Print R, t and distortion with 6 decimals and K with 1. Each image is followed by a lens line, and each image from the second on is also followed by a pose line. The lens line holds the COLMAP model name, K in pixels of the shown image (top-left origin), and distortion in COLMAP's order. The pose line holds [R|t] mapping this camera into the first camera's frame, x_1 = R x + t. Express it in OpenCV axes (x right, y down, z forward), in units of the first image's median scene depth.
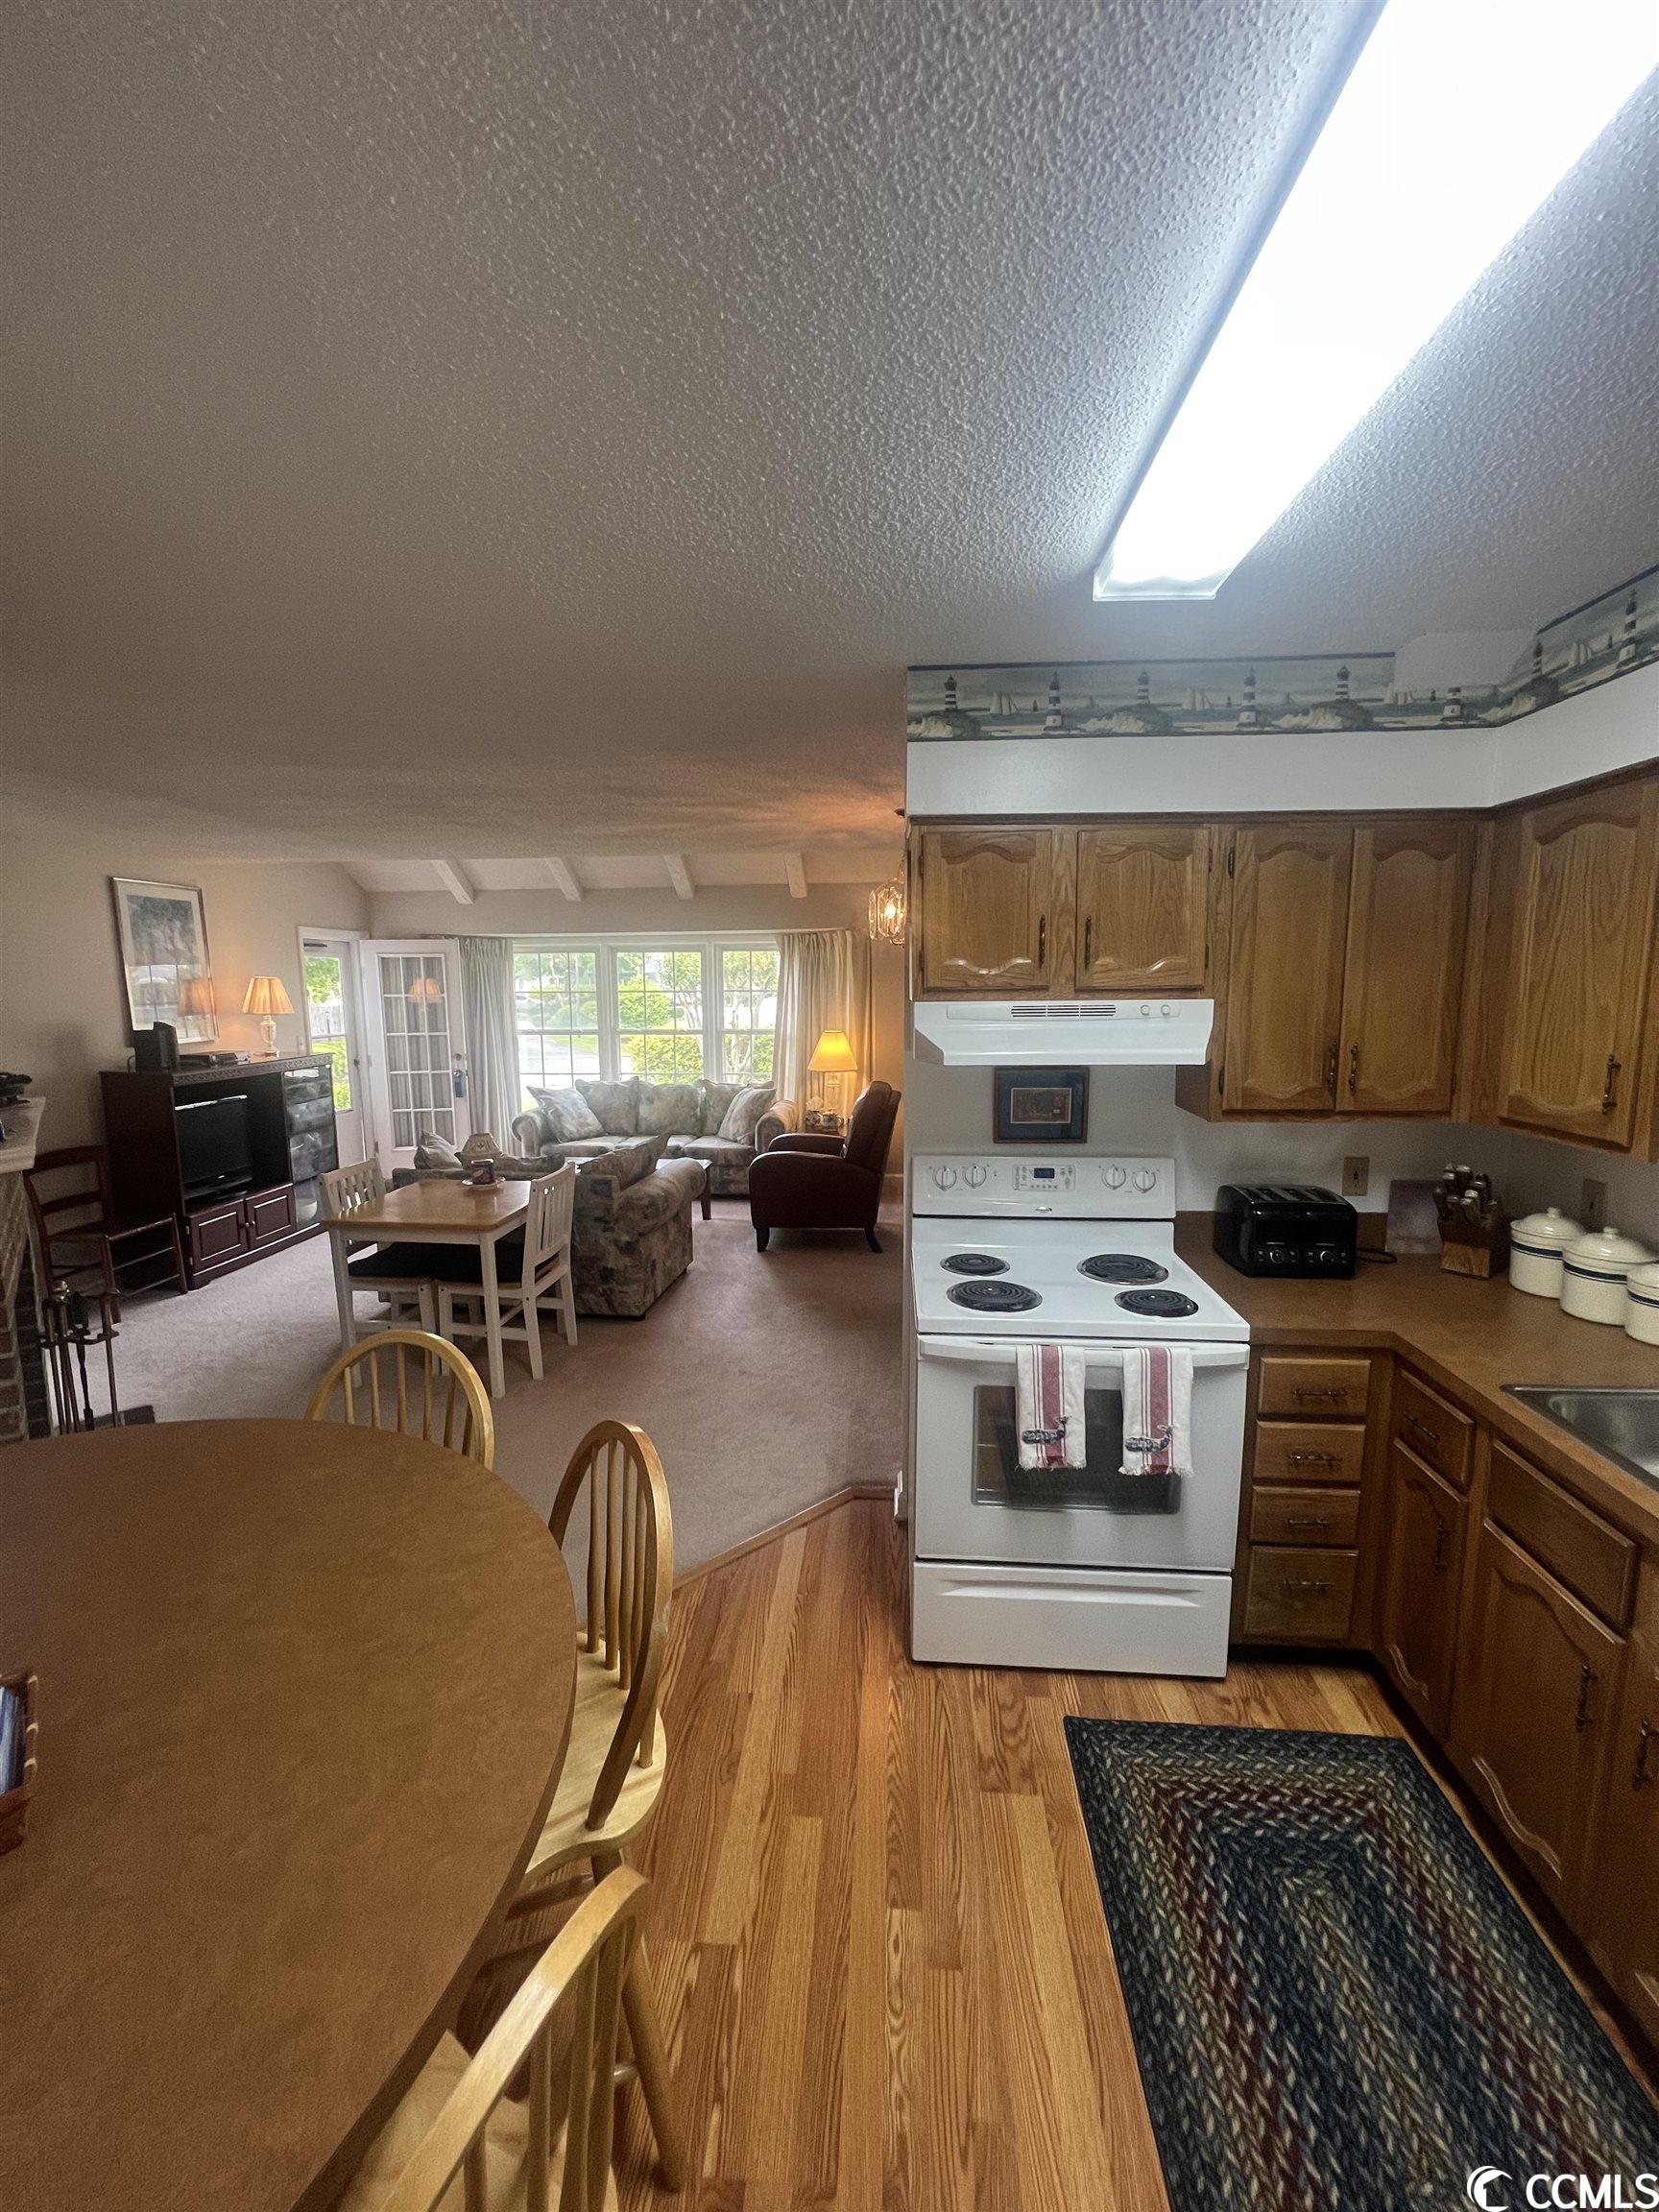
lens RADIAL K [[883.3, 0, 833.8], [0, 883.3, 1099.9], [0, 0, 1]] dist [-0.000034, 0.000076]
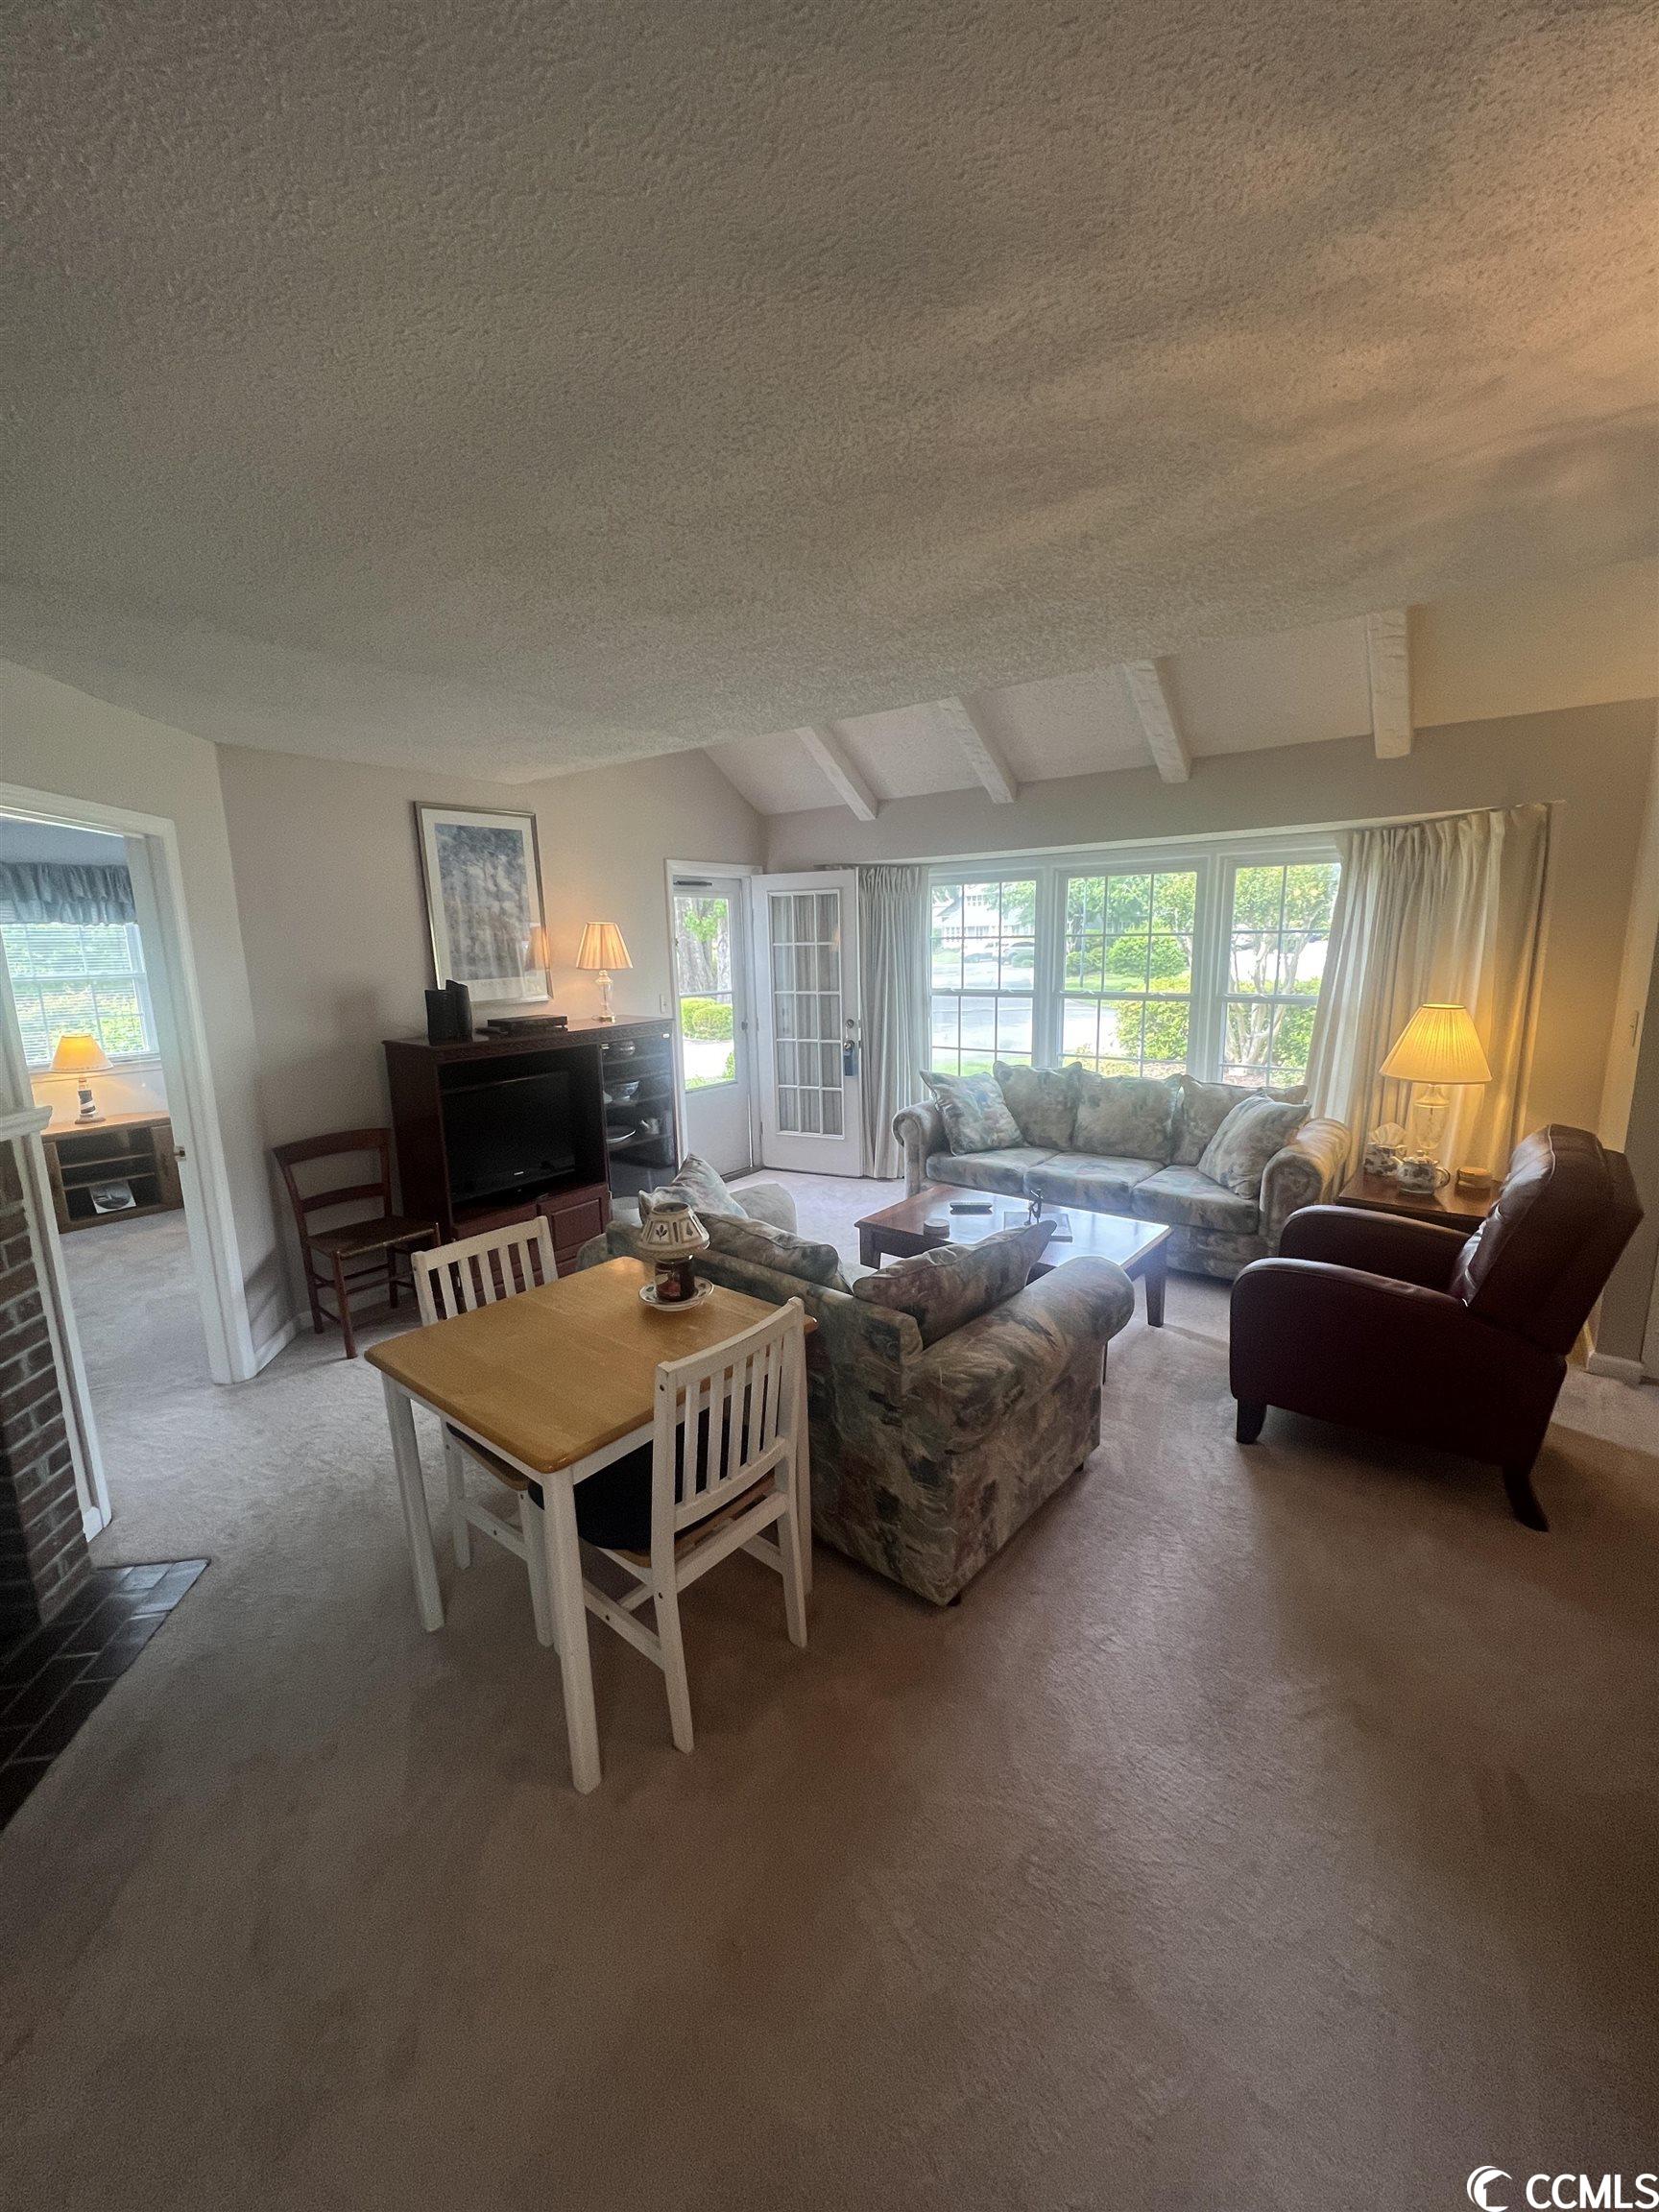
lens RADIAL K [[883.3, 0, 829.8], [0, 883.3, 1101.5], [0, 0, 1]] dist [-0.000034, 0.000076]
pose [[0.841659, 0.088376, -0.532729, -0.023029], [-0.055068, 0.995421, 0.078131, -0.042324], [0.537195, -0.036423, 0.842671, 0.353507]]
